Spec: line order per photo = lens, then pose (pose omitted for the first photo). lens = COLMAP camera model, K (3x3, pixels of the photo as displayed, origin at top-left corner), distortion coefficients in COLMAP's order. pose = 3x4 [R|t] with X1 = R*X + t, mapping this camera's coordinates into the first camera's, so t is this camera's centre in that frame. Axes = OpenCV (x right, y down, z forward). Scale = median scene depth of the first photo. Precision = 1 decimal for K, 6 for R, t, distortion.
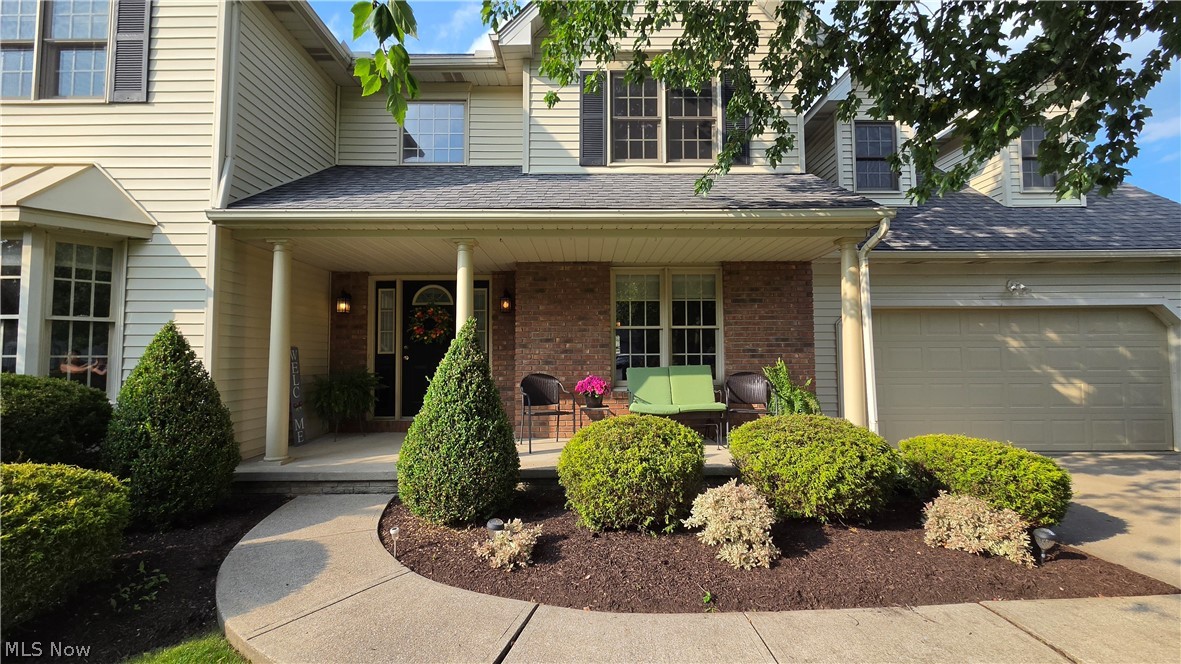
lens RADIAL K [[489.7, 0, 593.4], [0, 489.7, 331.4], [0, 0, 1]] dist [0.000440, -0.000056]
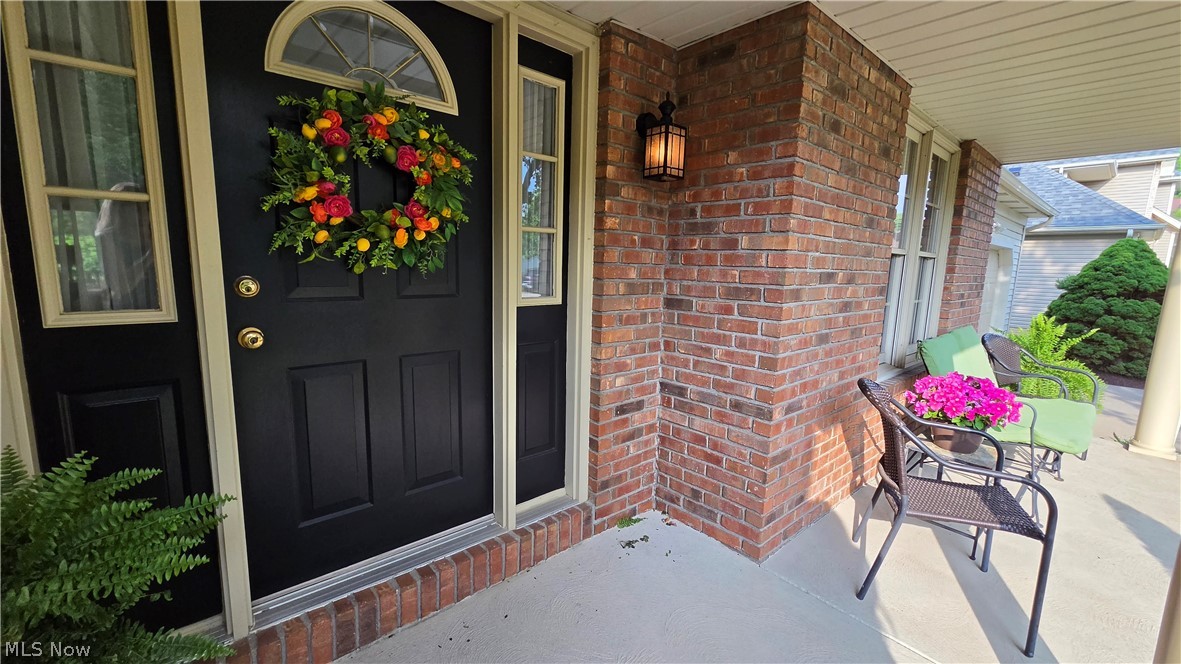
lens RADIAL K [[489.7, 0, 591.6], [0, 489.7, 335.0], [0, 0, 1]] dist [0.000440, -0.000056]
pose [[0.750628, -0.070589, 0.656943, -0.413482], [-0.066431, 0.981176, 0.181332, 0.005989], [-0.657377, -0.179754, 0.731809, 0.759520]]
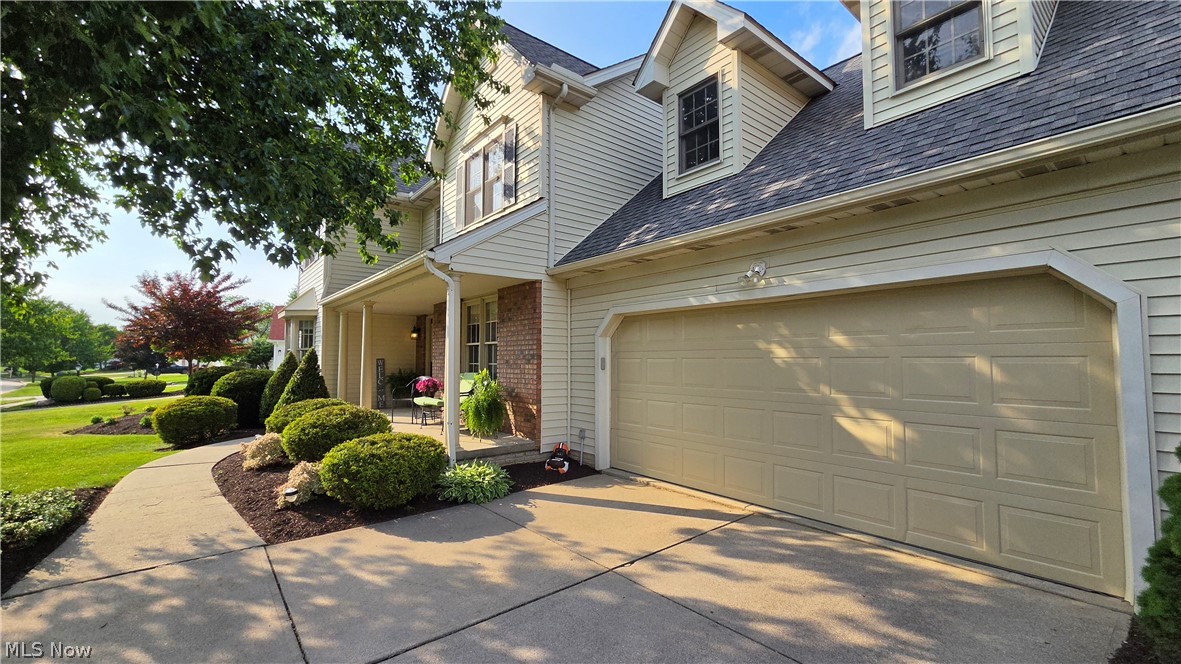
lens RADIAL K [[489.7, 0, 589.1], [0, 489.7, 332.1], [0, 0, 1]] dist [0.000440, -0.000056]
pose [[0.617195, -0.041764, -0.785701, 1.280253], [0.037501, 0.999017, -0.023645, 0.002844], [0.785916, -0.014872, 0.618154, 0.386999]]
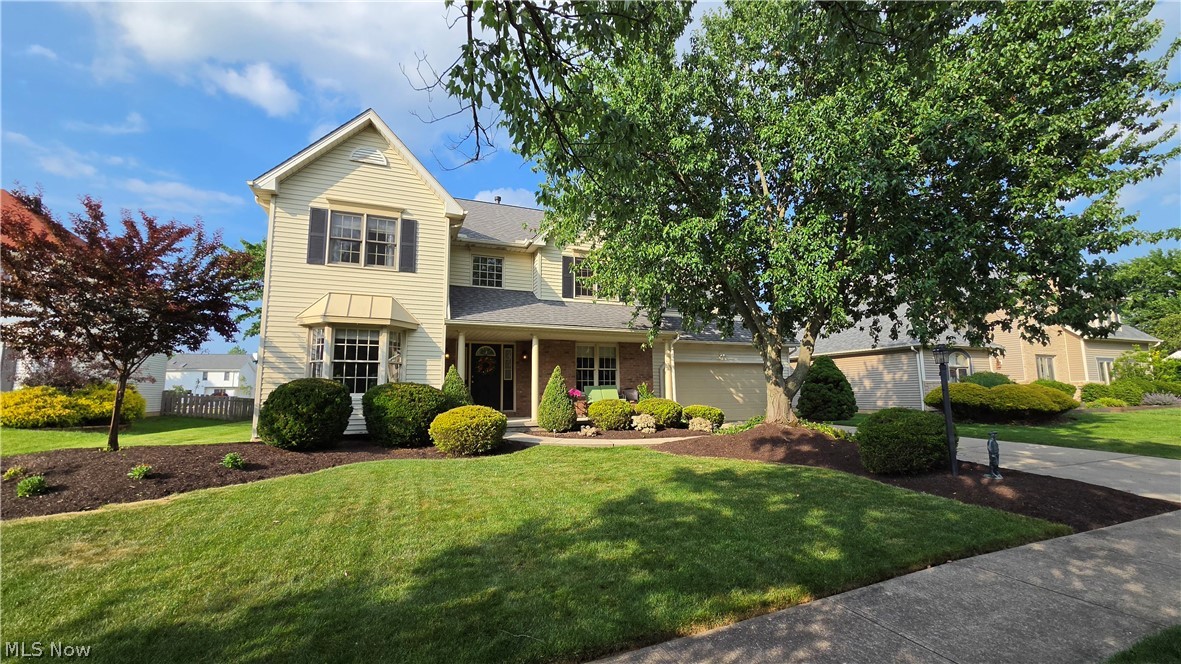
lens RADIAL K [[489.7, 0, 588.9], [0, 489.7, 333.3], [0, 0, 1]] dist [0.000440, -0.000056]
pose [[0.929569, 0.043477, 0.366074, -0.703617], [-0.017319, 0.997075, -0.074440, -0.003803], [-0.368240, 0.062857, 0.927604, -1.095283]]
